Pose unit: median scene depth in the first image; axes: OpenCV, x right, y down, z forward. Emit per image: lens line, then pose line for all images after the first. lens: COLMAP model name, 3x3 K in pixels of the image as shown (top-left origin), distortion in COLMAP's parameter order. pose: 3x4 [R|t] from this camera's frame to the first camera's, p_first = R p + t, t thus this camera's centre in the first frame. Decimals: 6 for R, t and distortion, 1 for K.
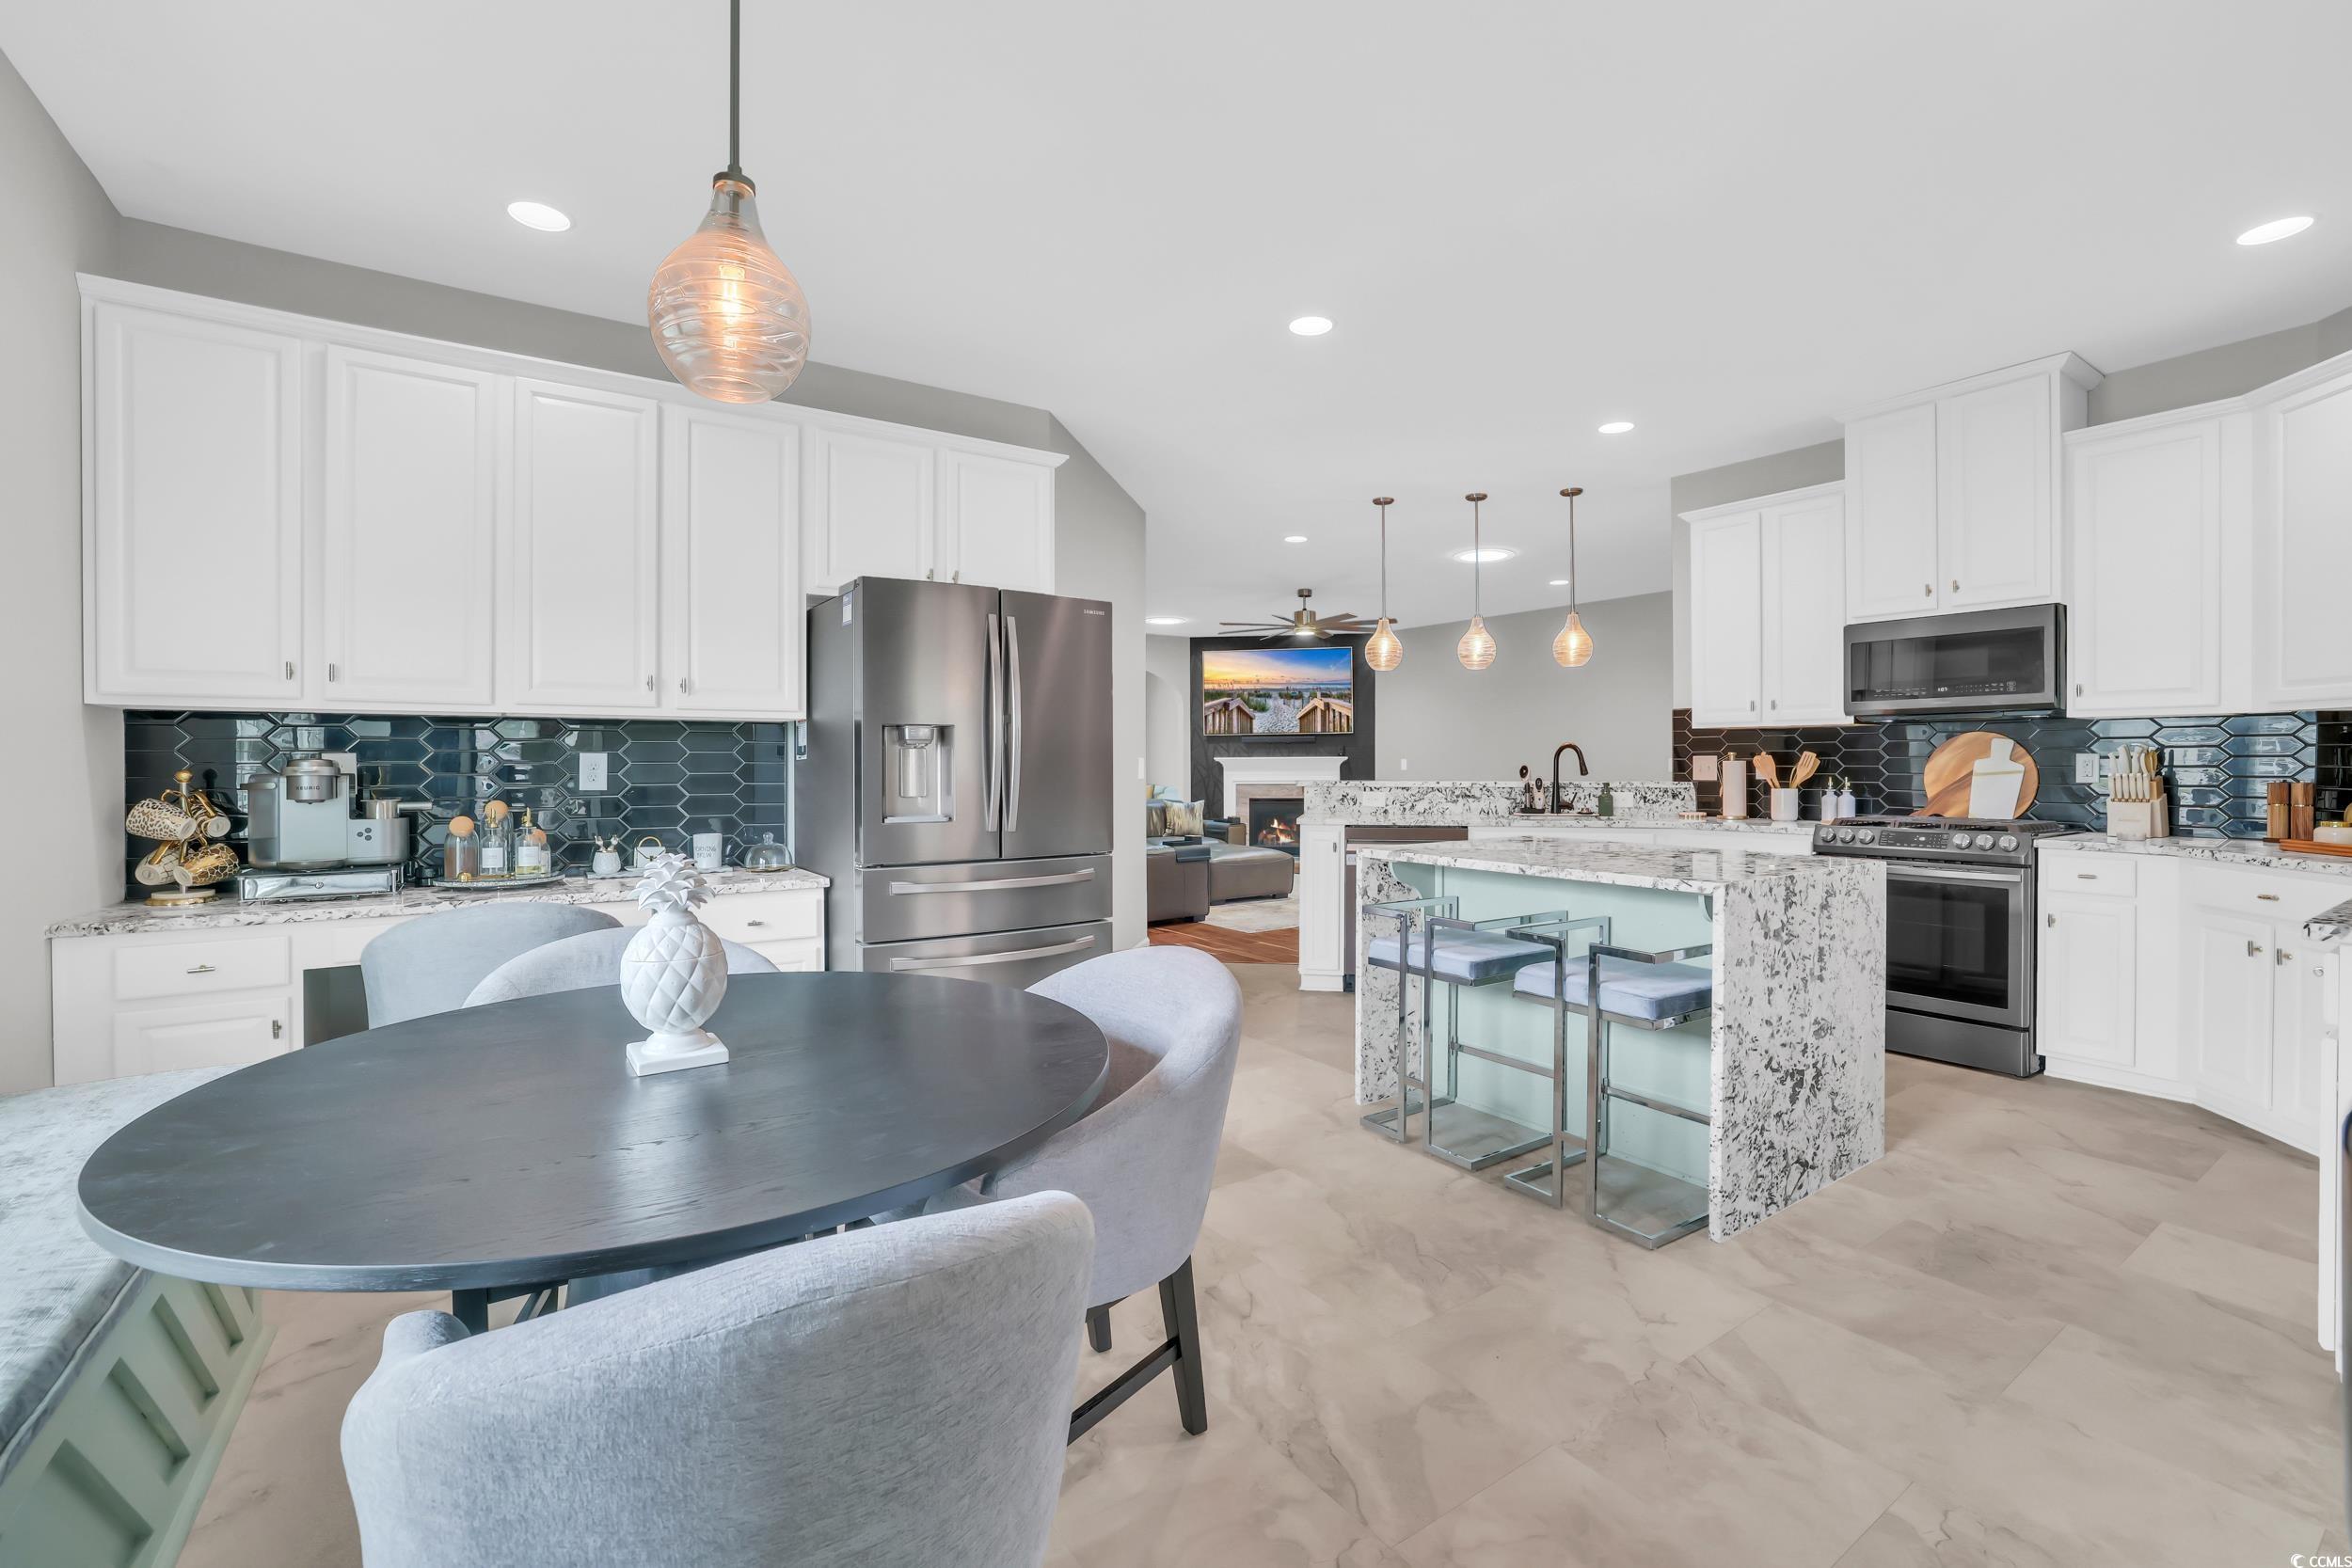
lens RADIAL K [[1015.9, 0, 1190.7], [0, 1015.9, 768.5], [0, 0, 1]] dist [-0.037454, 0.010873]
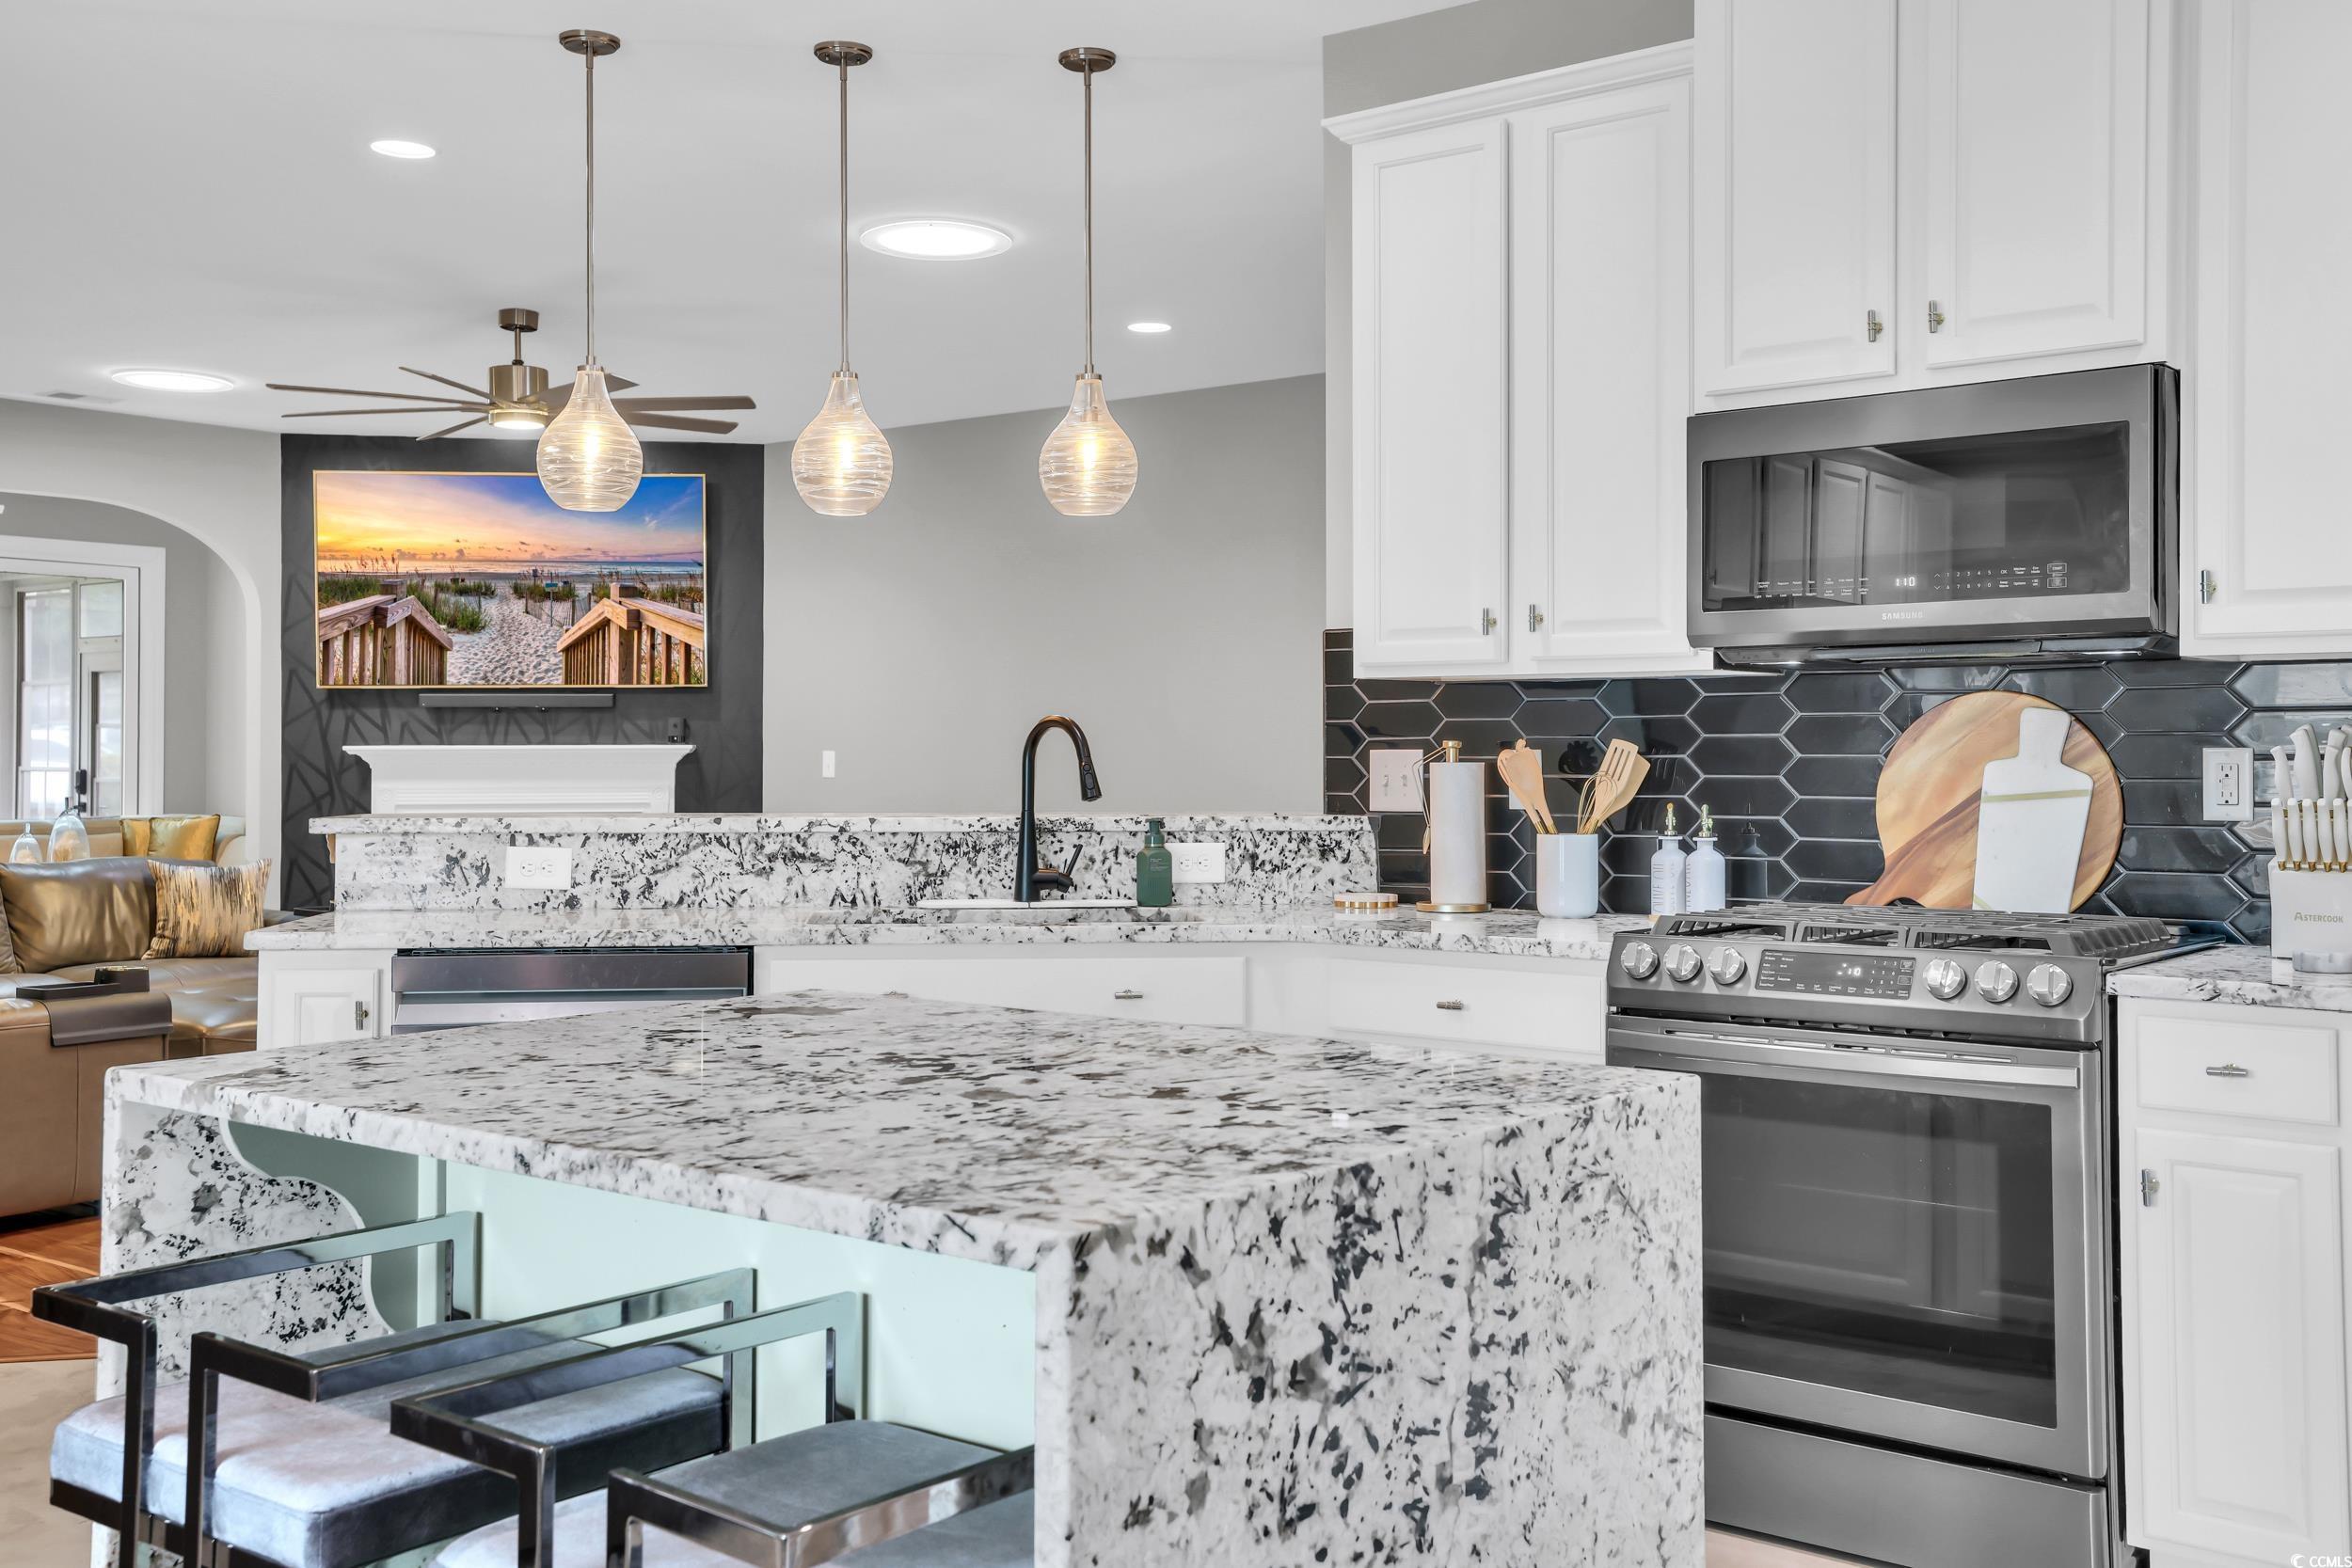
lens RADIAL K [[2247.3, 0, 1183.9], [0, 2247.3, 728.2], [0, 0, 1]] dist [0.042593, 0.000000]
pose [[0.955871, 0.005134, 0.293743, 0.253841], [0.000279, 0.999831, -0.018382, -0.006791], [-0.293788, 0.017653, 0.955708, 0.272442]]
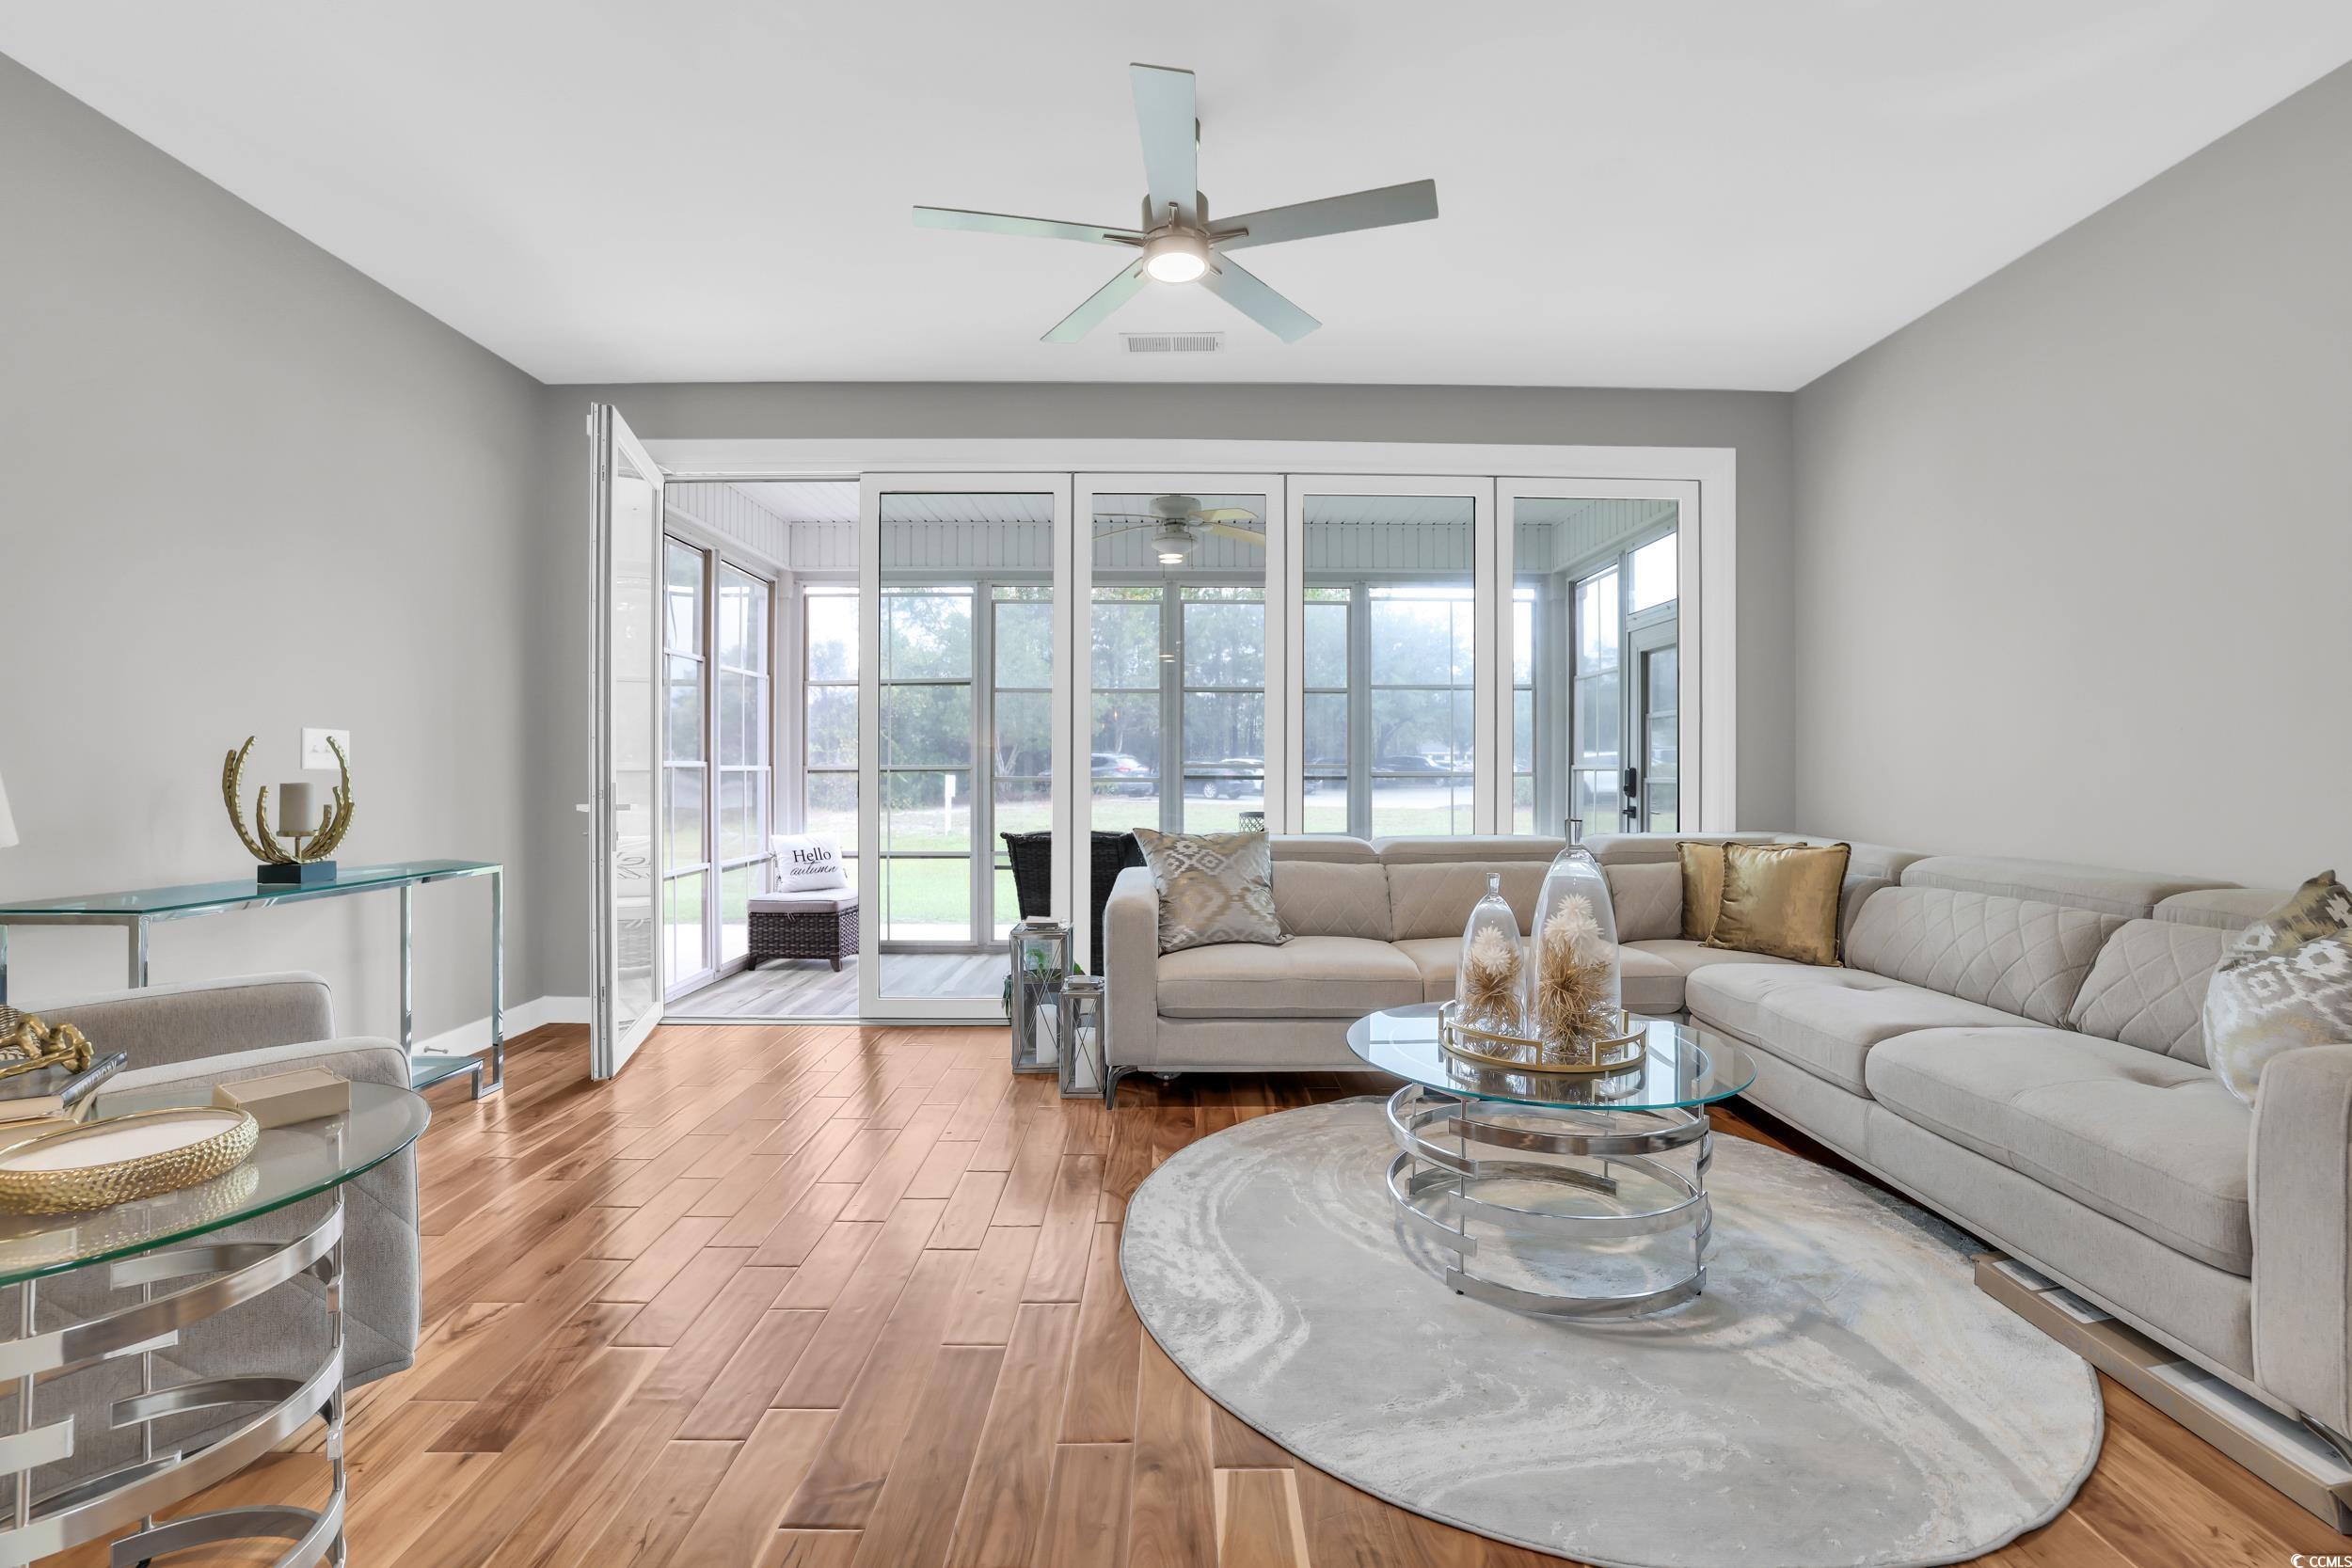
lens RADIAL K [[1015.9, 0, 1207.7], [0, 1015.9, 774.2], [0, 0, 1]] dist [-0.037454, 0.010873]
pose [[0.842422, 0.001486, -0.538815, -0.152426], [-0.001577, 0.999999, 0.000293, 0.001809], [0.538815, 0.000603, 0.842424, 3.088794]]
